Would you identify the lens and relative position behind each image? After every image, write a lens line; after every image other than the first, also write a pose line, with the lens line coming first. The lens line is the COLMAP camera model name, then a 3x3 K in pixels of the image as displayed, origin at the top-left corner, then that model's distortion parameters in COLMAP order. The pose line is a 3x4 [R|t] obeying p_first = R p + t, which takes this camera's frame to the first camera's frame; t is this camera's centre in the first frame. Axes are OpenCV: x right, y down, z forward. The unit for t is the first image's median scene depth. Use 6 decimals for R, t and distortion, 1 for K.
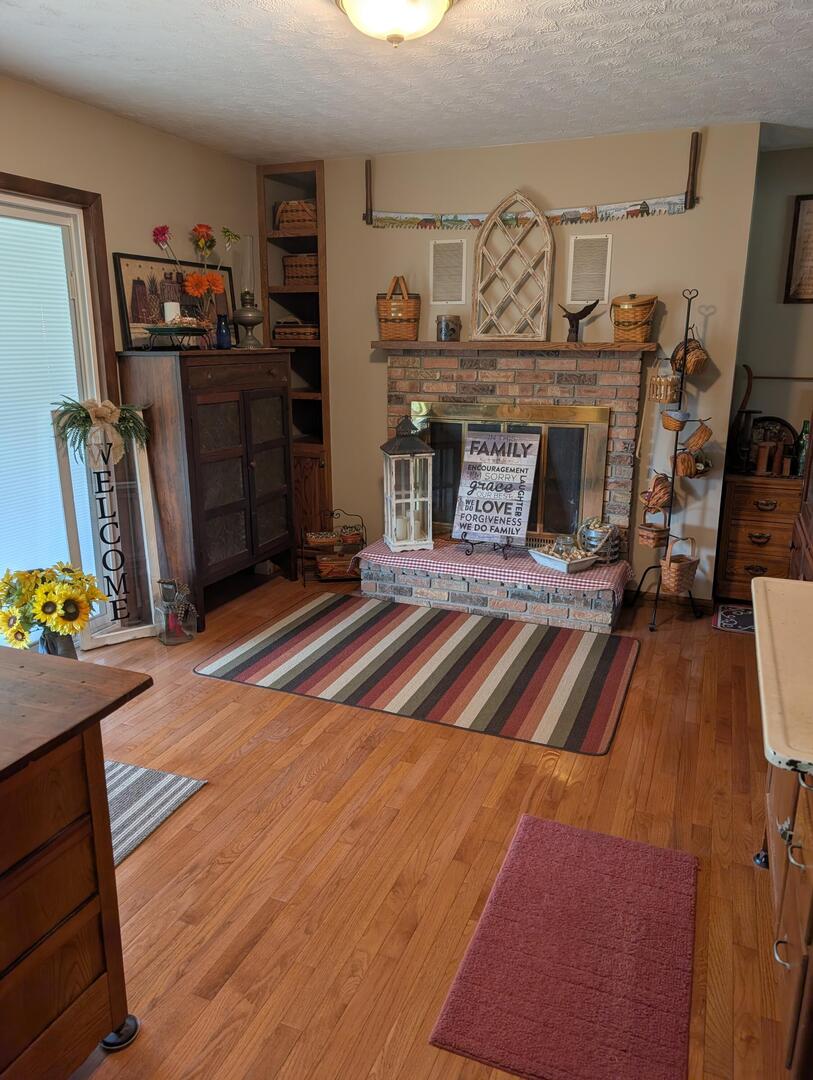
lens RADIAL K [[775.4, 0, 405.6], [0, 775.4, 541.0], [0, 0, 1]] dist [0.031116, -0.036039]
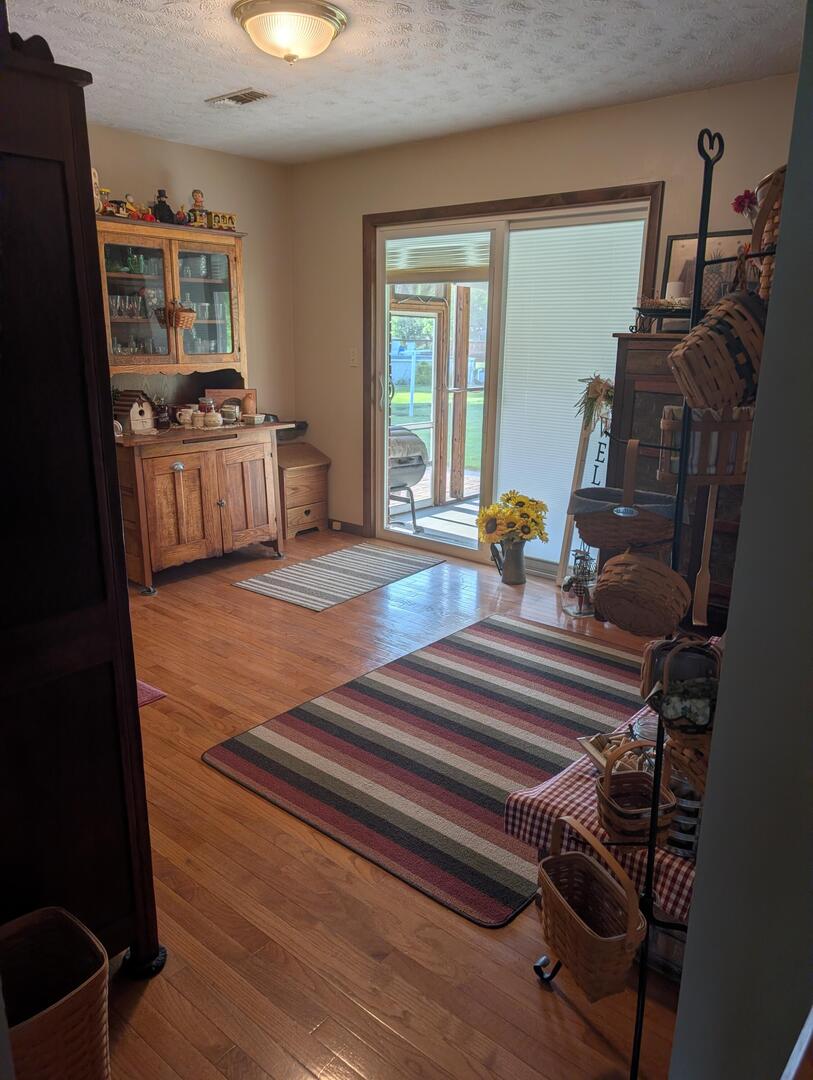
lens RADIAL K [[775.4, 0, 407.6], [0, 775.4, 541.4], [0, 0, 1]] dist [0.031116, -0.036039]
pose [[-0.318300, 0.241164, -0.916802, 1.079126], [-0.248442, 0.912077, 0.326177, -0.364720], [0.914856, 0.331594, -0.230399, 1.510121]]
